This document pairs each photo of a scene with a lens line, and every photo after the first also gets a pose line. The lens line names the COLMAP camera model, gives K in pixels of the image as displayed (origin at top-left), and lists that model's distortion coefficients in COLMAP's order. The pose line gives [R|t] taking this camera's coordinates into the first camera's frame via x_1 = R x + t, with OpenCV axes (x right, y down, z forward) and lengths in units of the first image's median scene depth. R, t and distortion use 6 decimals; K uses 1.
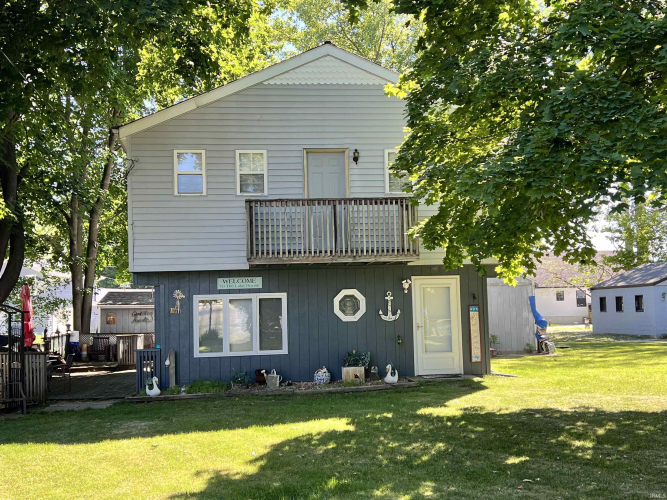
lens RADIAL K [[776.2, 0, 343.1], [0, 776.2, 260.5], [0, 0, 1]] dist [0.154881, -0.357798]
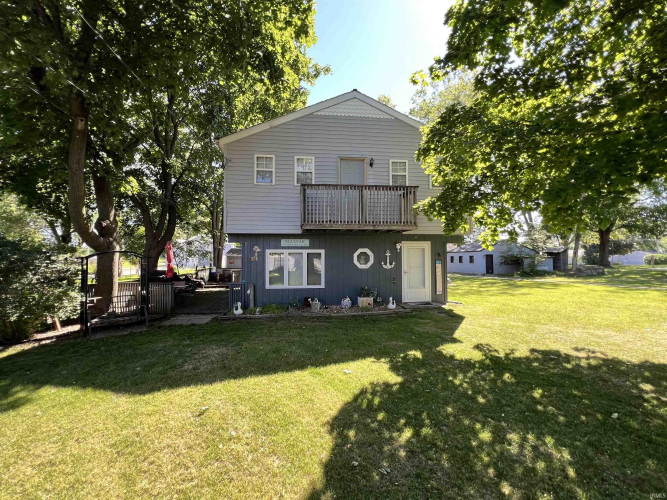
lens RADIAL K [[290.1, 0, 332.2], [0, 290.1, 249.6], [0, 0, 1]] dist [-0.000622, -0.000034]
pose [[0.999715, 0.023416, 0.004620, -0.060594], [-0.023550, 0.999224, 0.031575, 0.022916], [-0.003877, -0.031675, 0.999491, 0.414200]]
